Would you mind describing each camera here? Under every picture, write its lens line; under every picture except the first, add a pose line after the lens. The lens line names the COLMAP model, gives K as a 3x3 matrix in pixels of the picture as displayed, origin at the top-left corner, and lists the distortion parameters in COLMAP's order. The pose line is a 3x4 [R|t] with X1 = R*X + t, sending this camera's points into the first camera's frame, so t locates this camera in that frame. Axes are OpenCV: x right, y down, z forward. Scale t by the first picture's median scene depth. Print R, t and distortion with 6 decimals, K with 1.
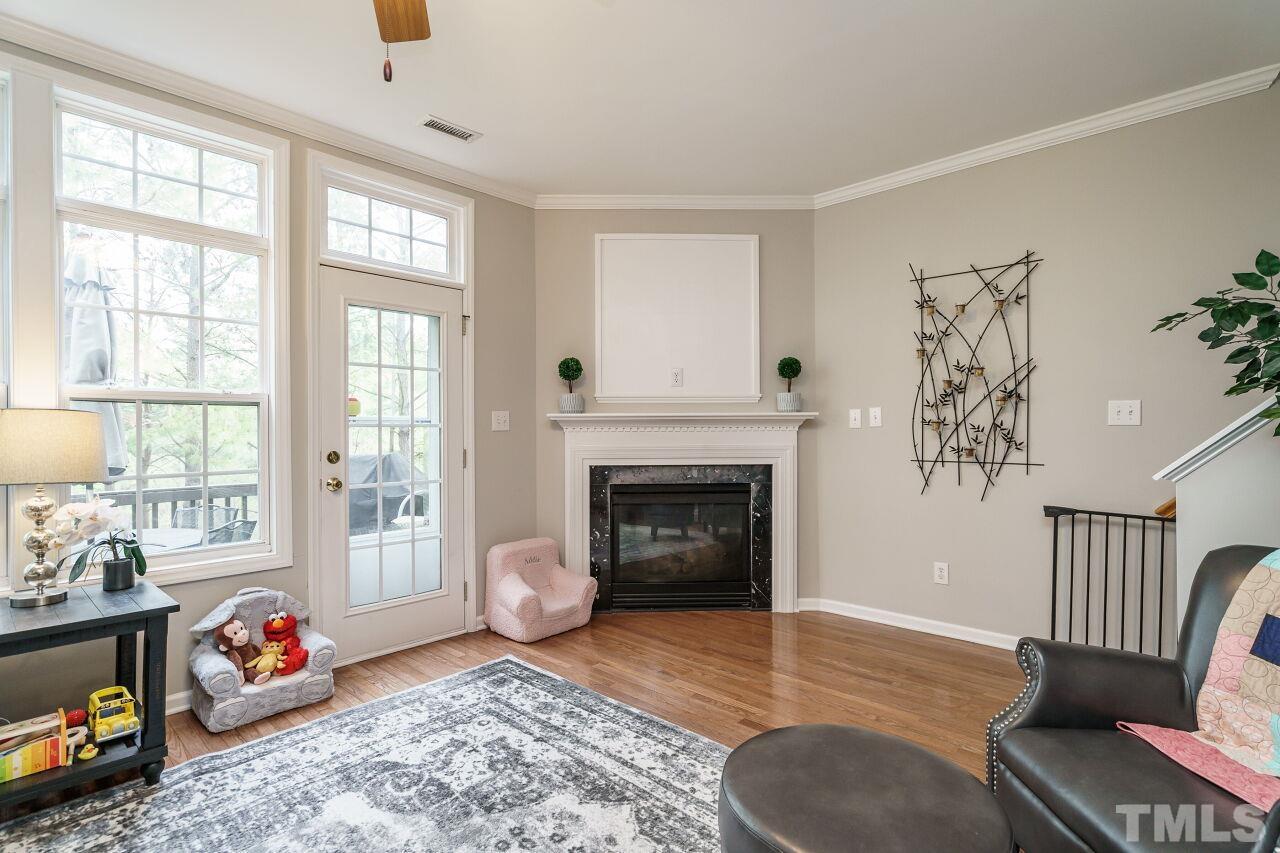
lens RADIAL K [[626.1, 0, 630.7], [0, 626.1, 431.0], [0, 0, 1]] dist [0.001827, 0.001841]
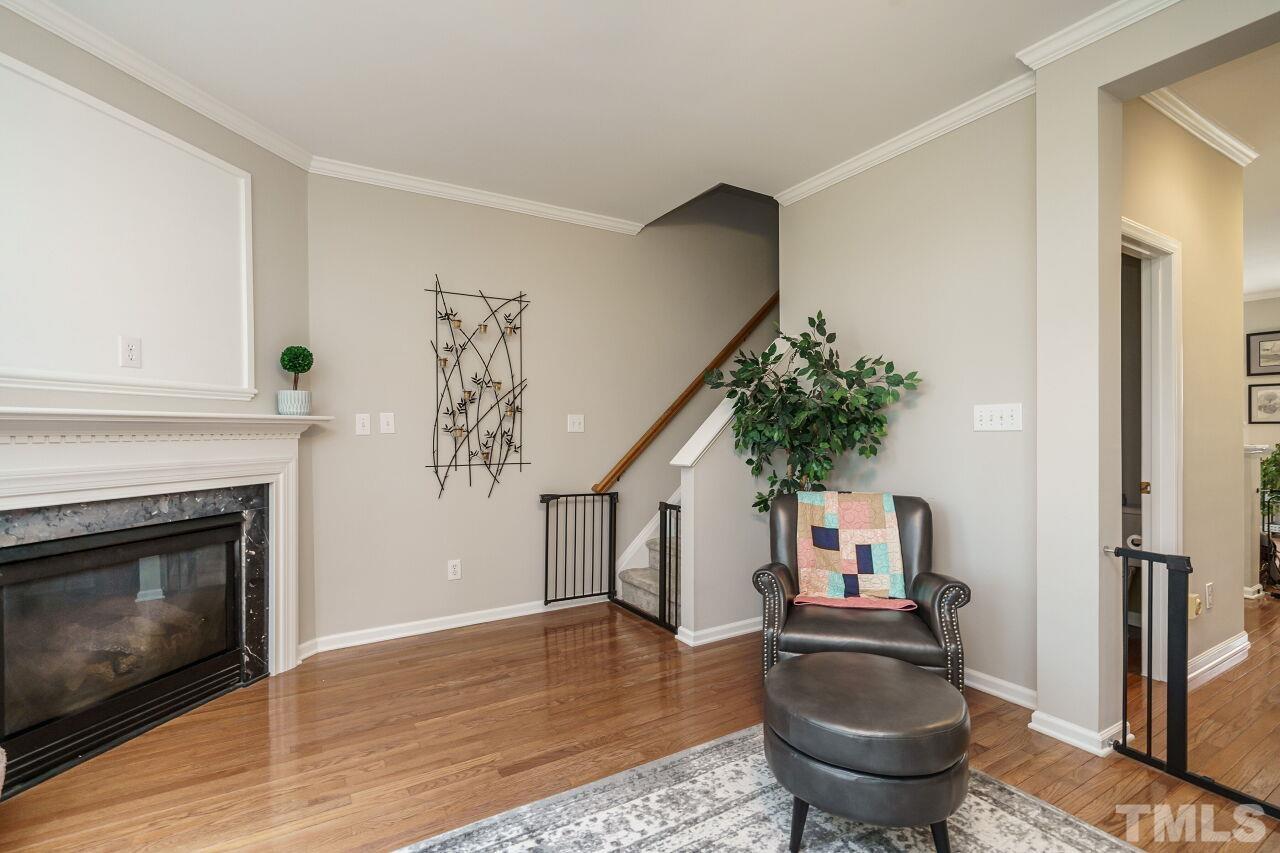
lens RADIAL K [[597.6, 0, 638.5], [0, 597.6, 428.8], [0, 0, 1]] dist [0.007604, 0.000668]
pose [[0.258093, 0.002487, 0.966117, -0.412928], [0.004366, 0.999983, -0.003741, -0.009148], [-0.966110, 0.005184, 0.258078, 0.426216]]
